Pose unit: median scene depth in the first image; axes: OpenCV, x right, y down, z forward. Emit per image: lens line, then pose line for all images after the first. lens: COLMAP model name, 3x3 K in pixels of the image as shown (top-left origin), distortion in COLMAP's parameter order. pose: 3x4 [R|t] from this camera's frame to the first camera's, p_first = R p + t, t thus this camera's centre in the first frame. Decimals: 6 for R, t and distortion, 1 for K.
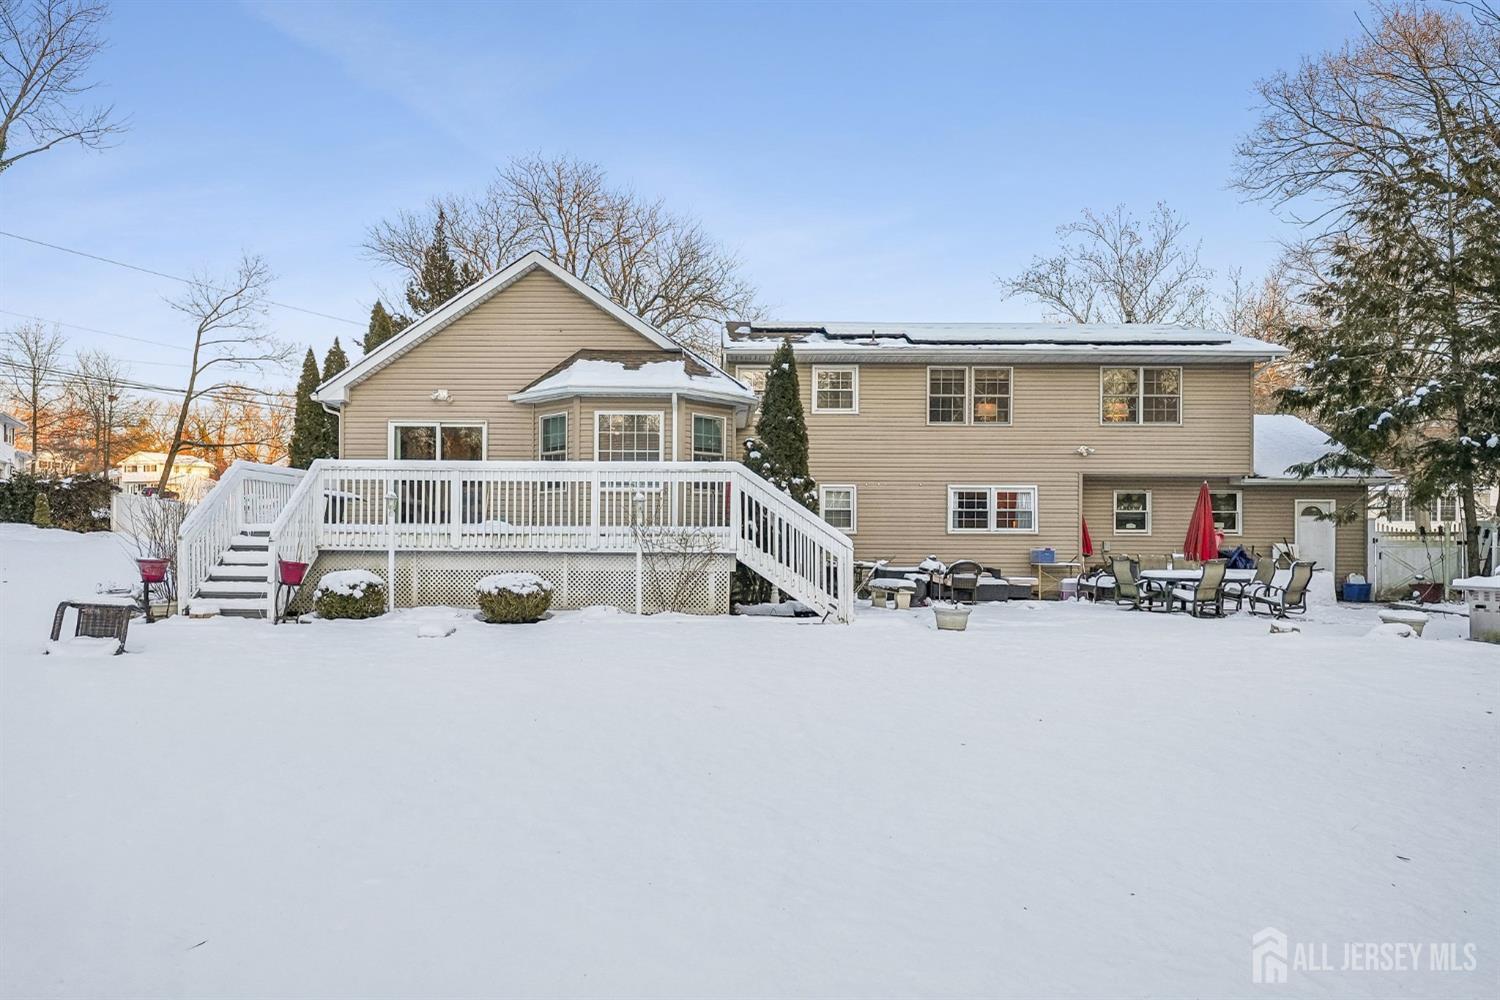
lens RADIAL K [[897.2, 0, 734.4], [0, 897.2, 538.8], [0, 0, 1]] dist [-0.002669, -0.002096]
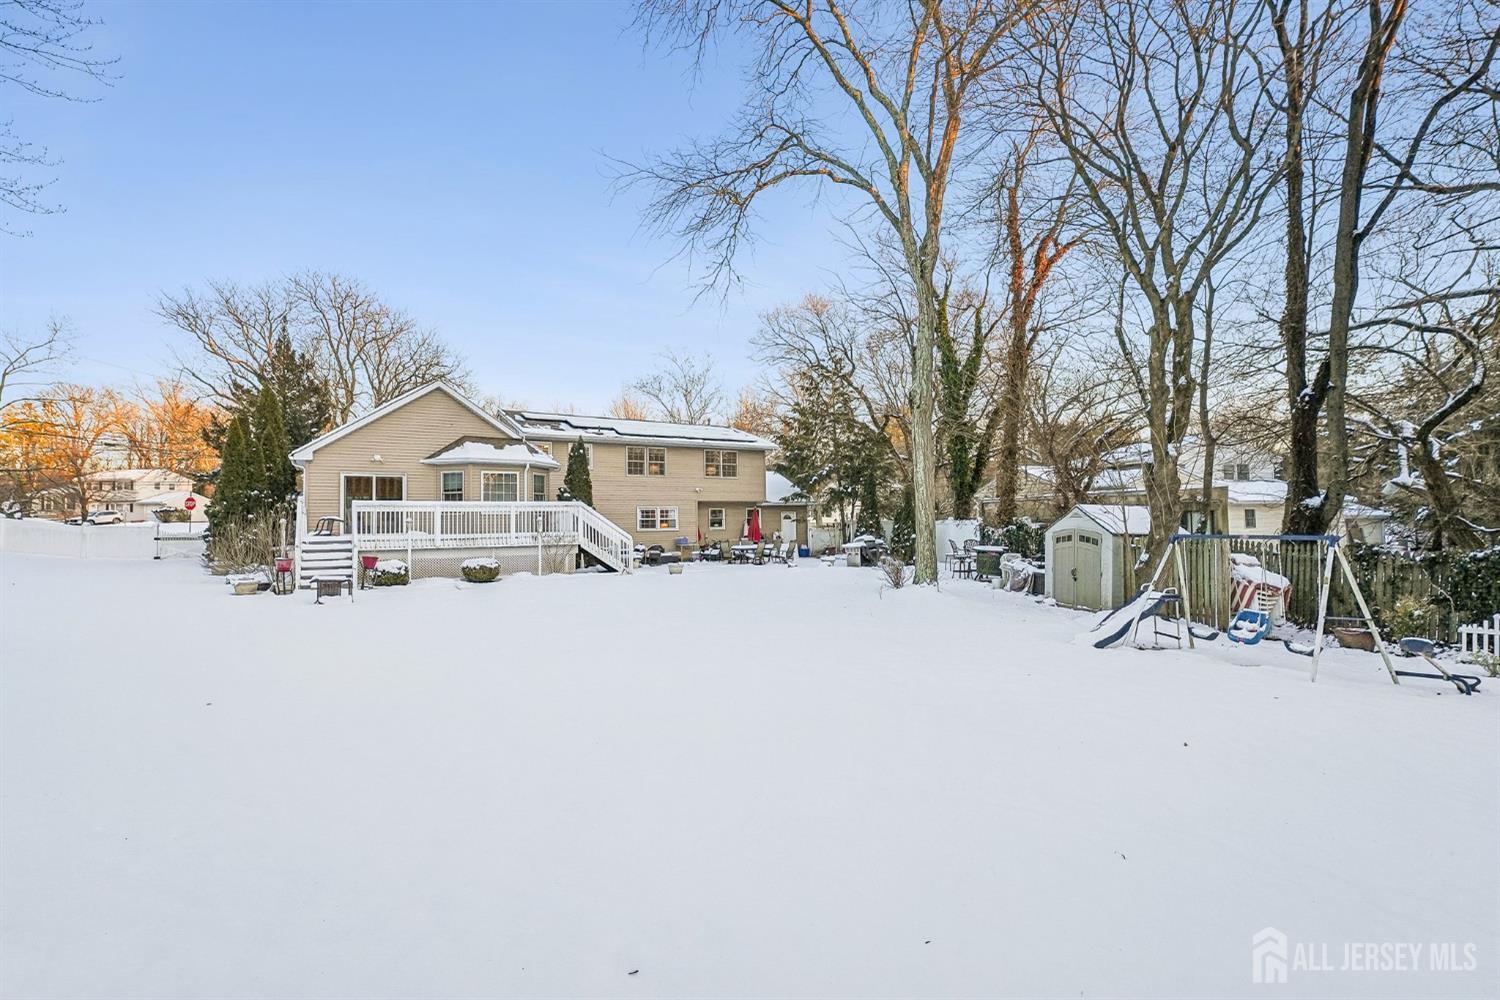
lens RADIAL K [[707.5, 0, 750.2], [0, 707.5, 502.3], [0, 0, 1]] dist [0.000787, -0.000028]
pose [[0.840082, -0.003010, 0.542451, -0.409118], [0.024285, 0.999191, -0.032066, -0.014055], [-0.541915, 0.040111, 0.839476, -0.452362]]
